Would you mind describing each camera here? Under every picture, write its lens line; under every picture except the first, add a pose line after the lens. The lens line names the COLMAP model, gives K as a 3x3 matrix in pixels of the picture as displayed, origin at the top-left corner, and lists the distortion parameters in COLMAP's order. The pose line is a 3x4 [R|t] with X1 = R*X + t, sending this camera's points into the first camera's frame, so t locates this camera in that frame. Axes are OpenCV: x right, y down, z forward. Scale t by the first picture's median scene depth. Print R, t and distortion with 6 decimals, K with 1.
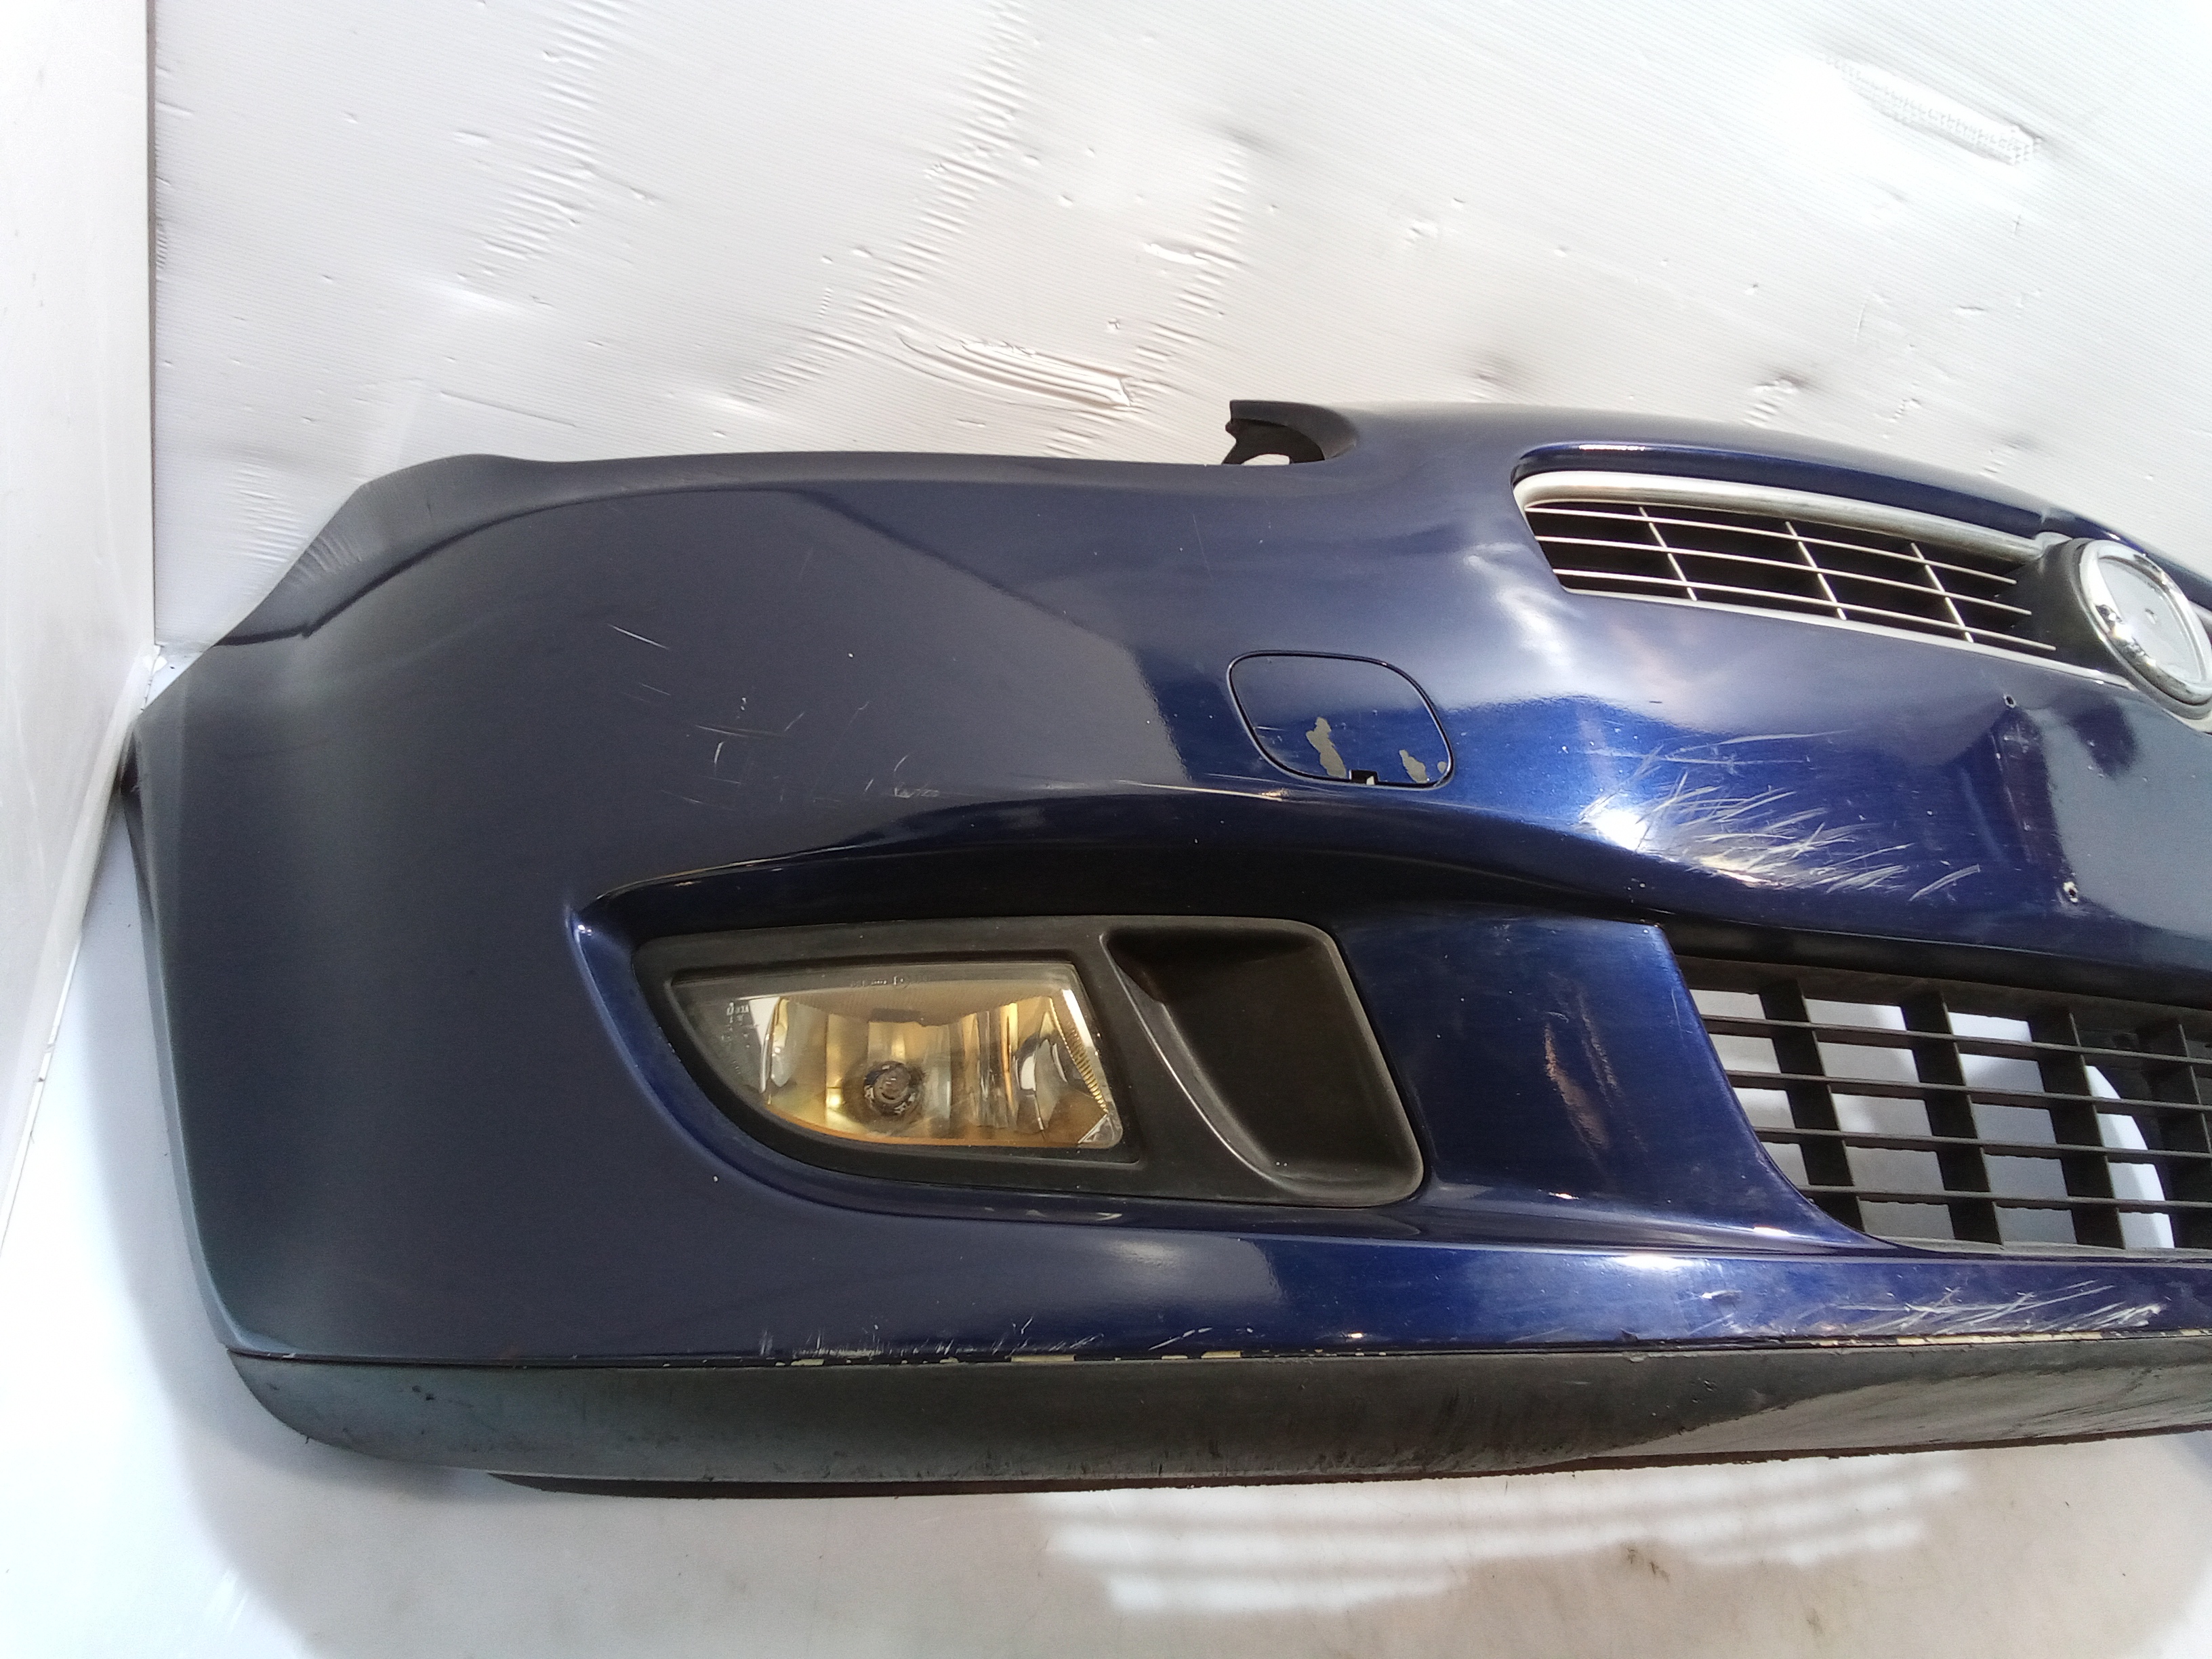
lens RADIAL K [[1589.6, 0, 1094.6], [0, 1589.6, 836.2], [0, 0, 1]] dist [0.041051, -0.053829]
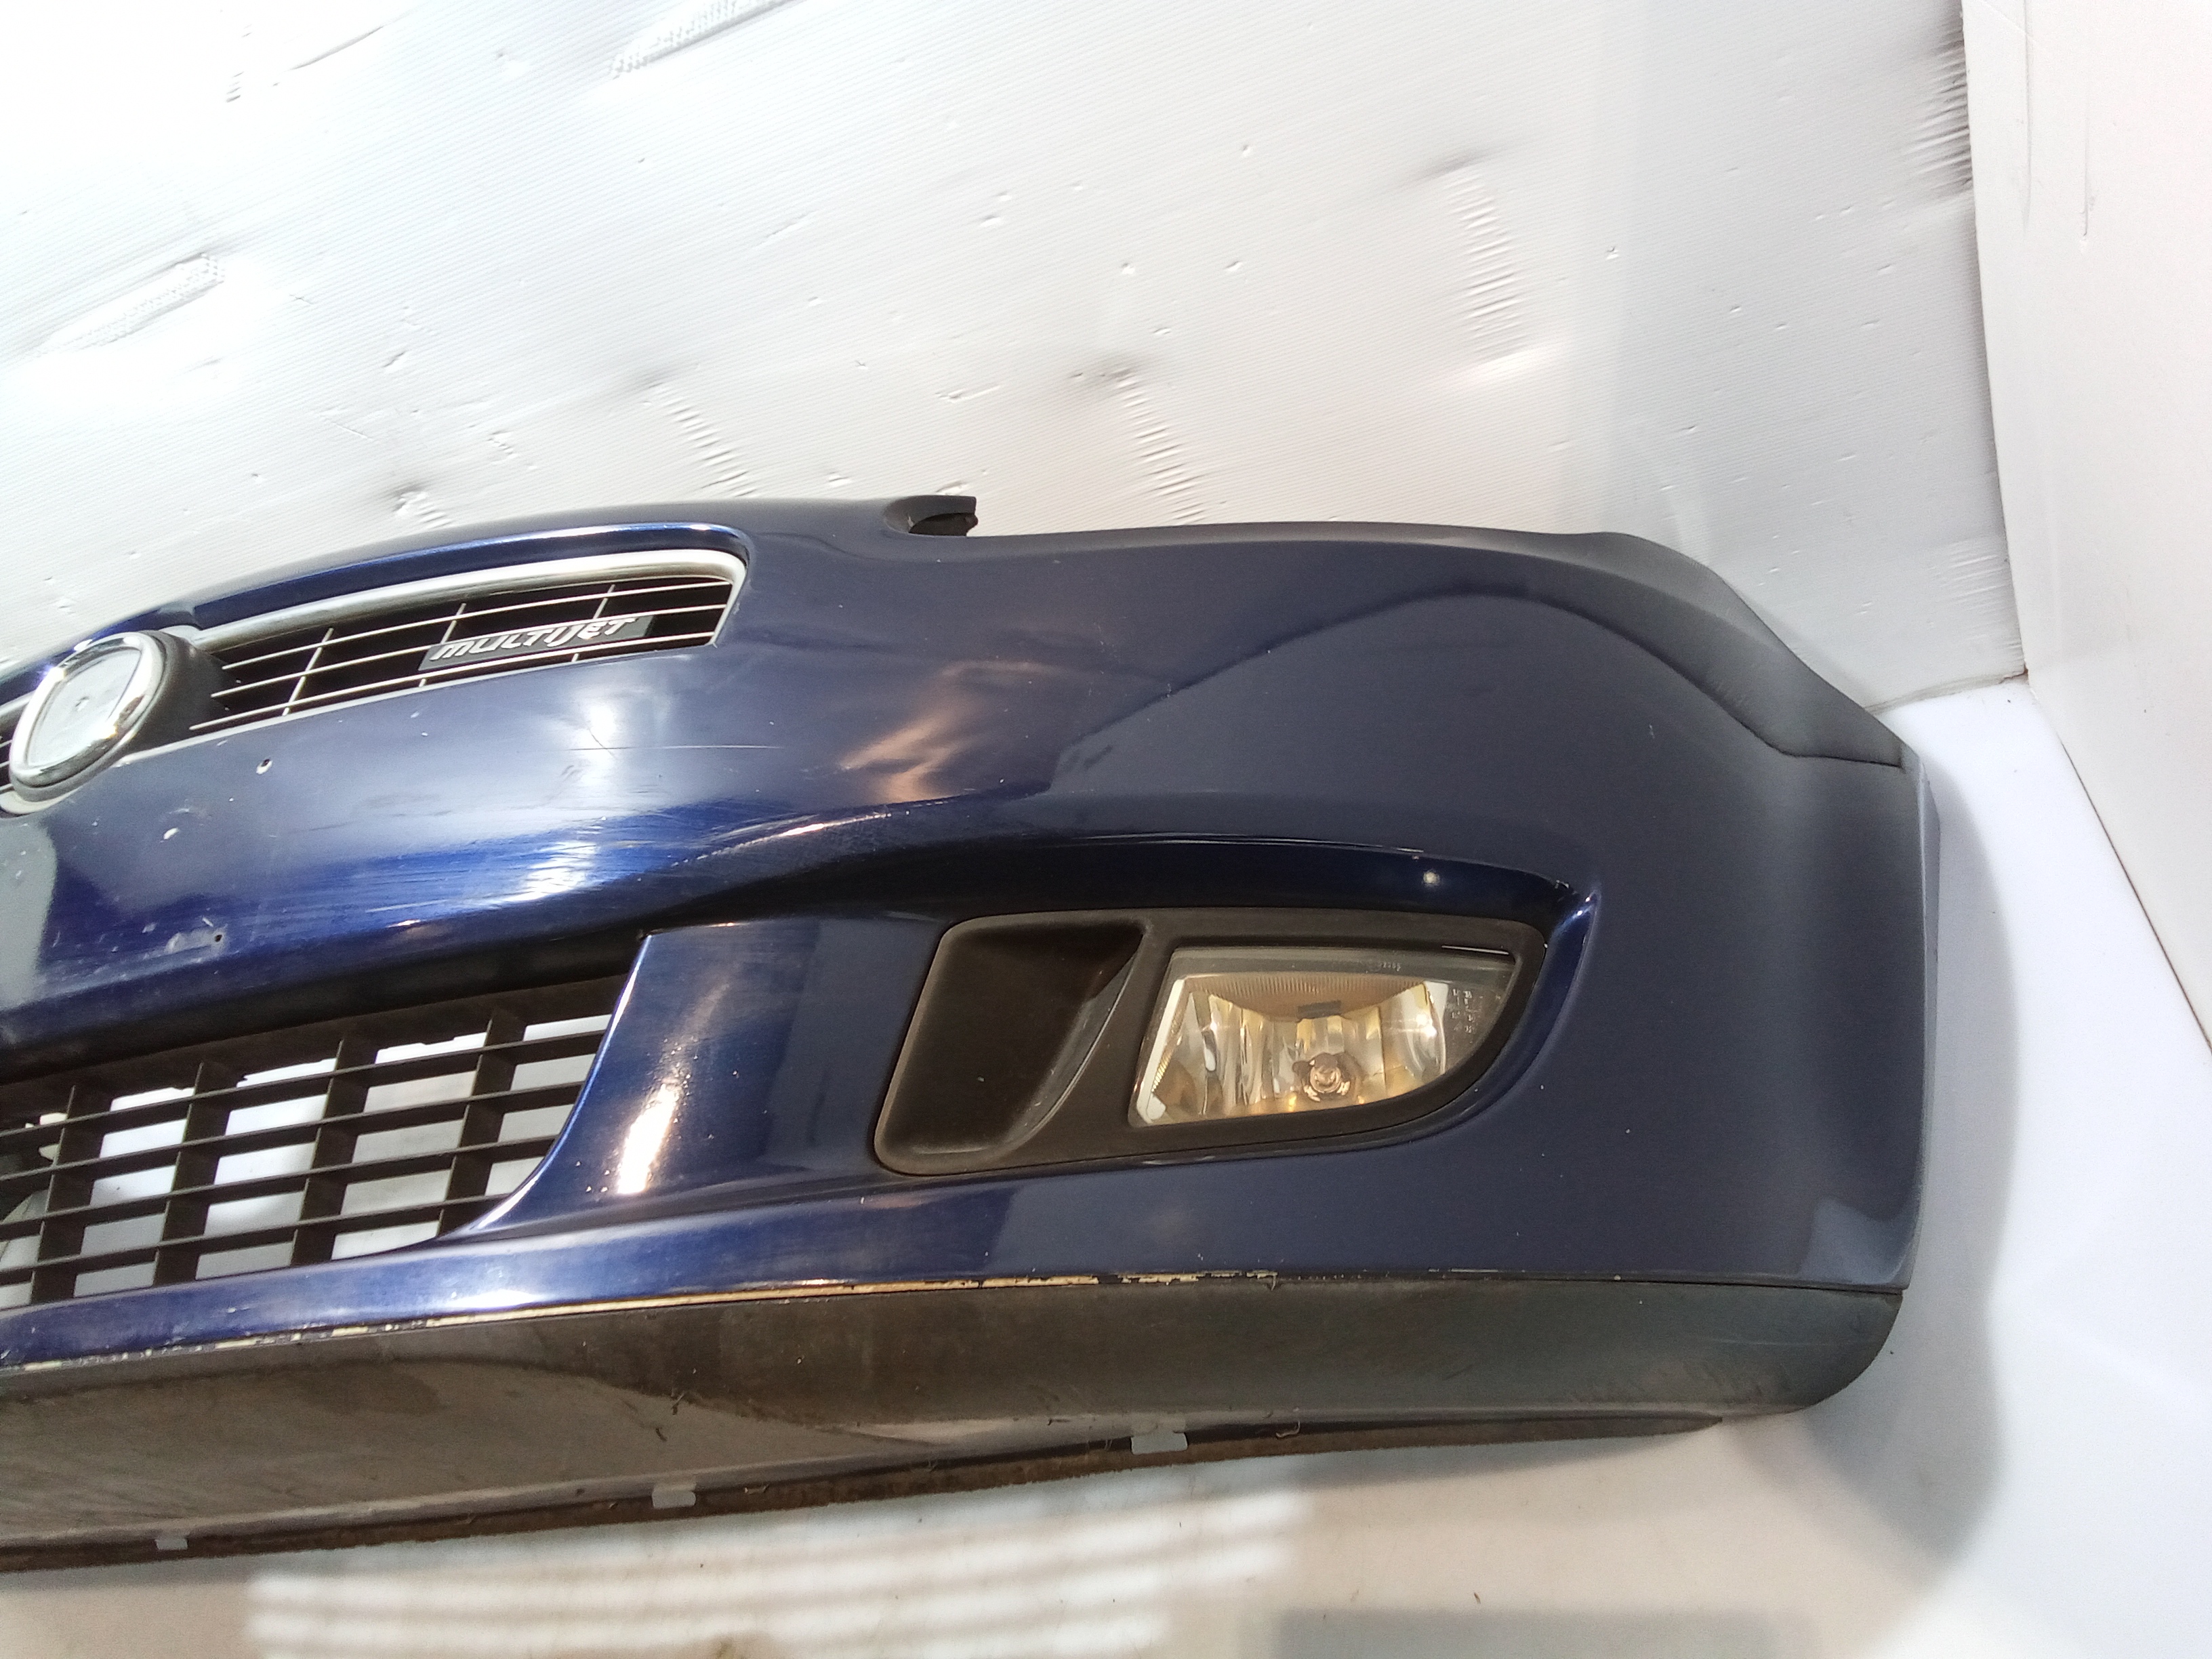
lens RADIAL K [[1589.6, 0, 1112.8], [0, 1589.6, 832.8], [0, 0, 1]] dist [0.041051, -0.053829]
pose [[0.637642, -0.336265, -0.693065, 2.272739], [0.291129, 0.938163, -0.187335, 0.421577], [0.713202, -0.082319, 0.696109, 0.957187]]
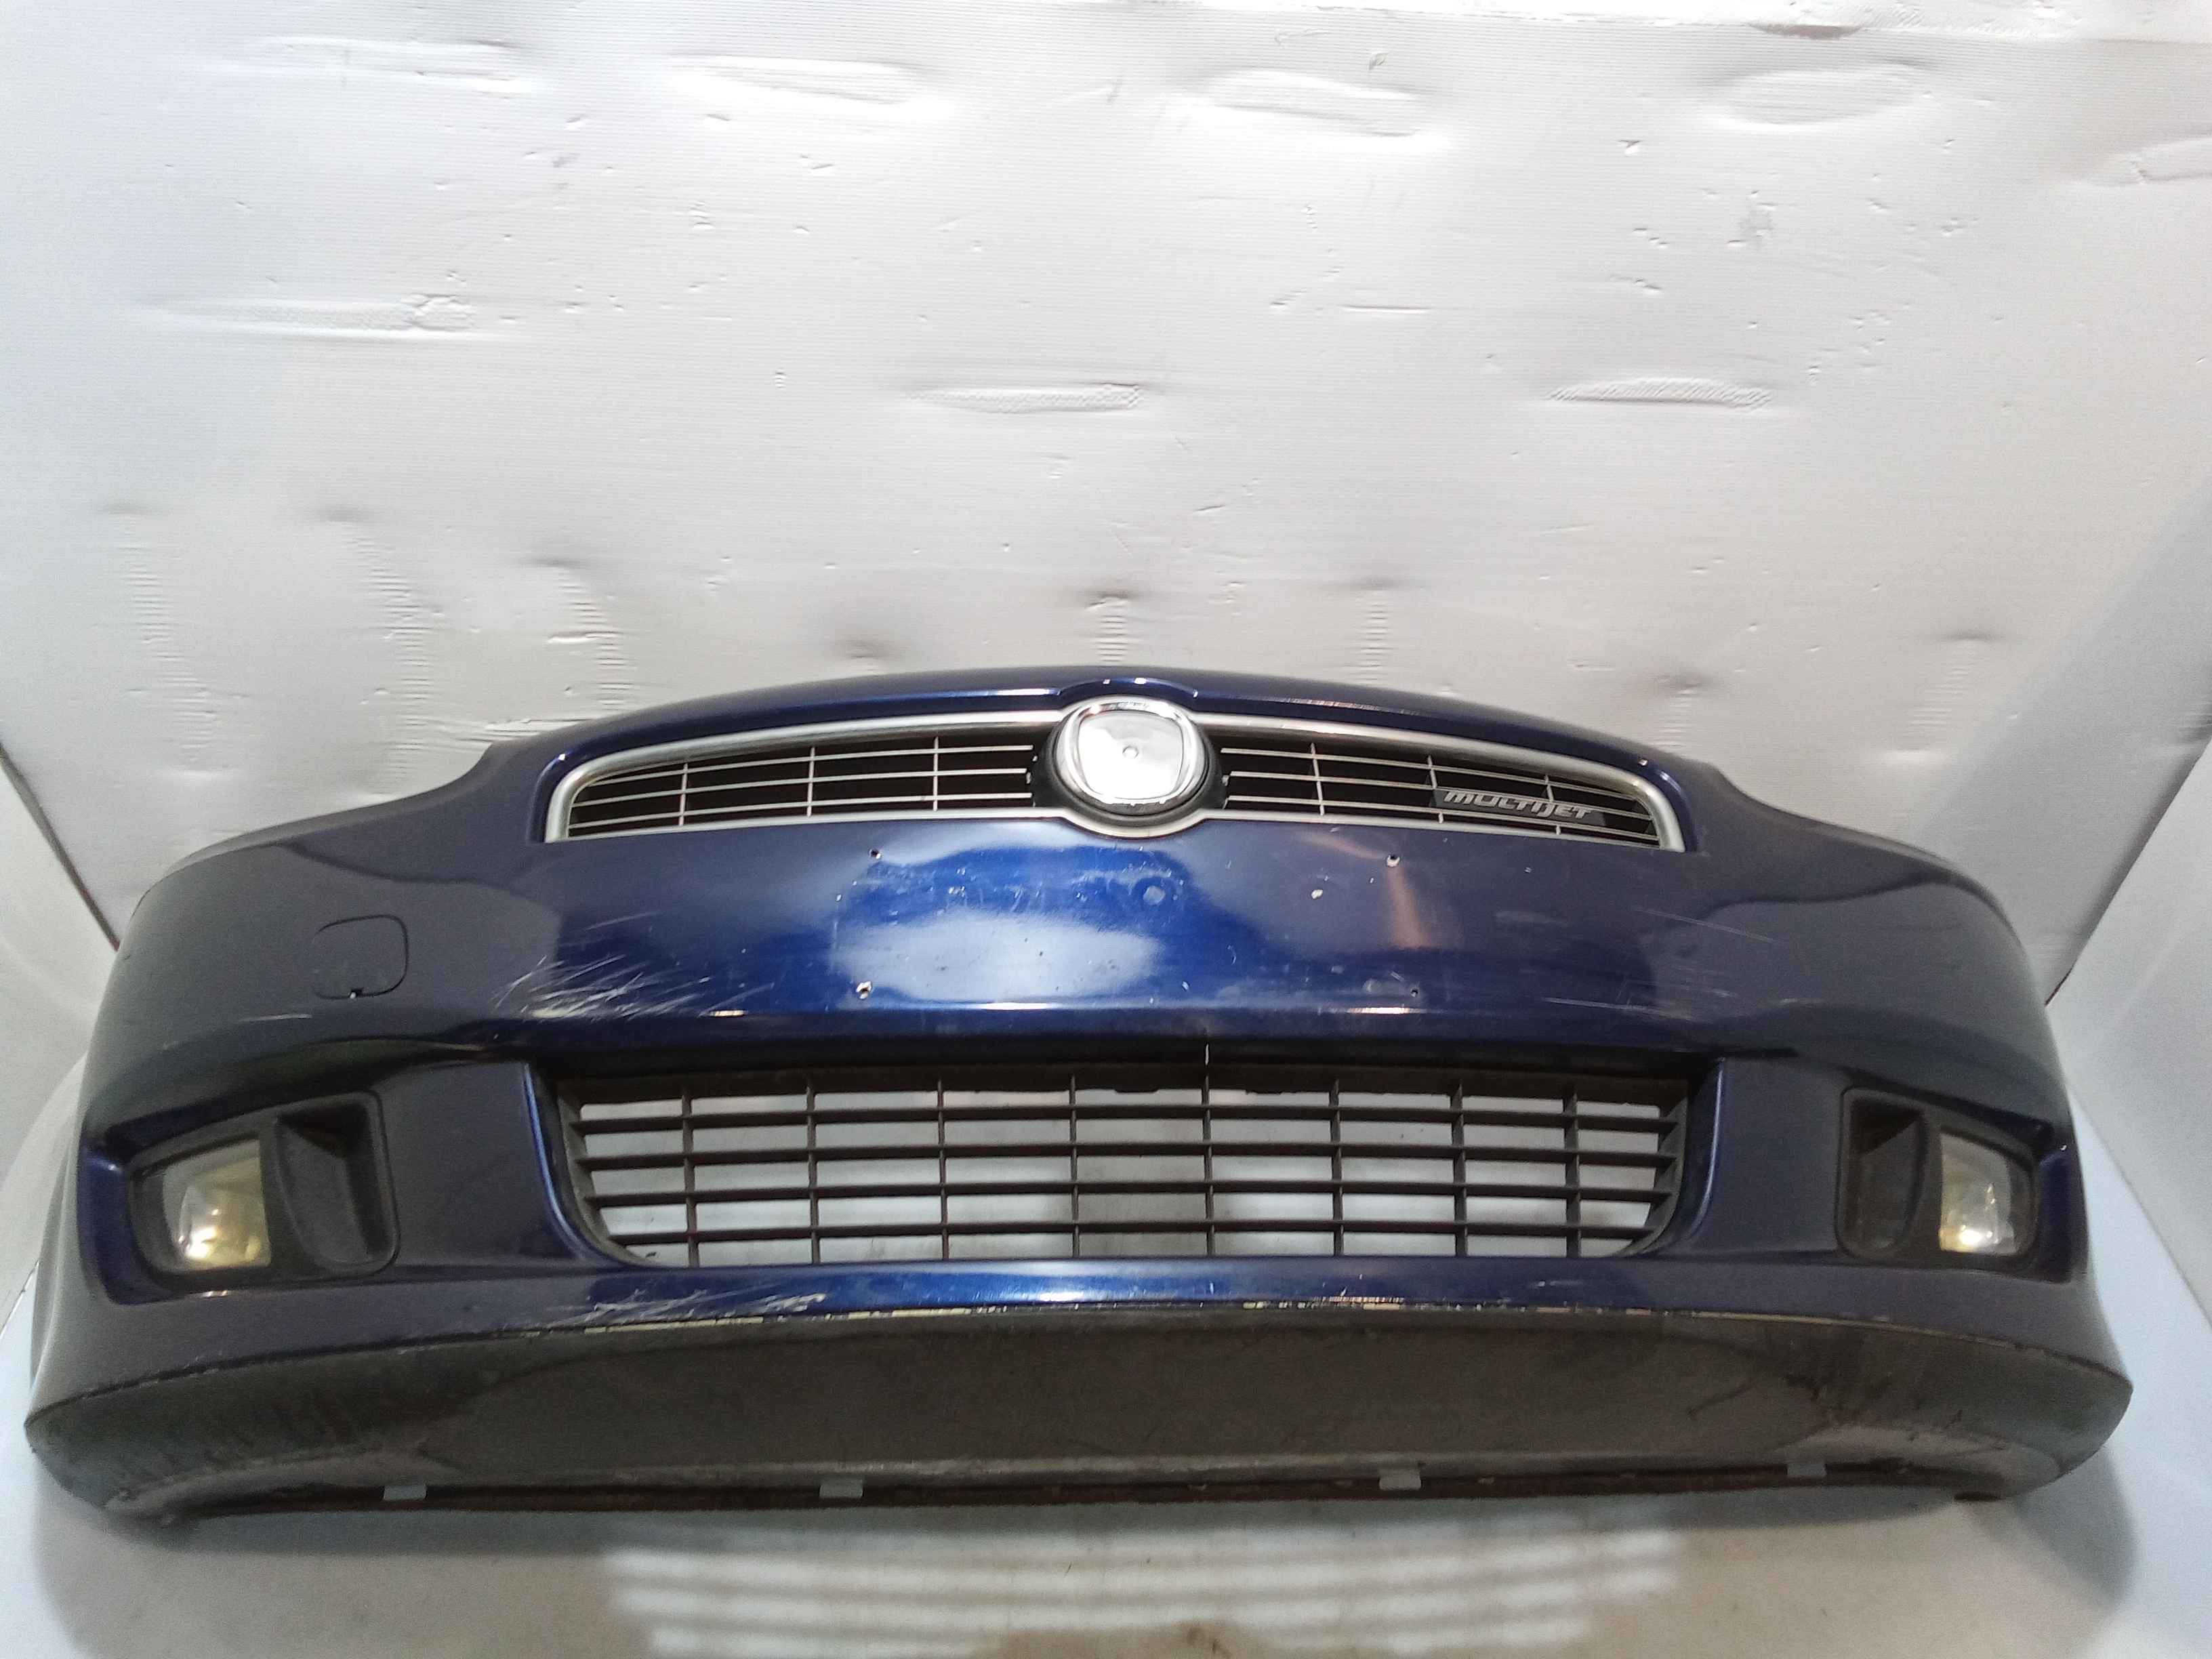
lens RADIAL K [[1589.6, 0, 1100.7], [0, 1589.6, 825.3], [0, 0, 1]] dist [0.041051, -0.053829]
pose [[0.910743, -0.194073, -0.364532, 1.375517], [0.133738, 0.973734, -0.184275, 0.181170], [0.390720, 0.119075, 0.912776, -0.157794]]
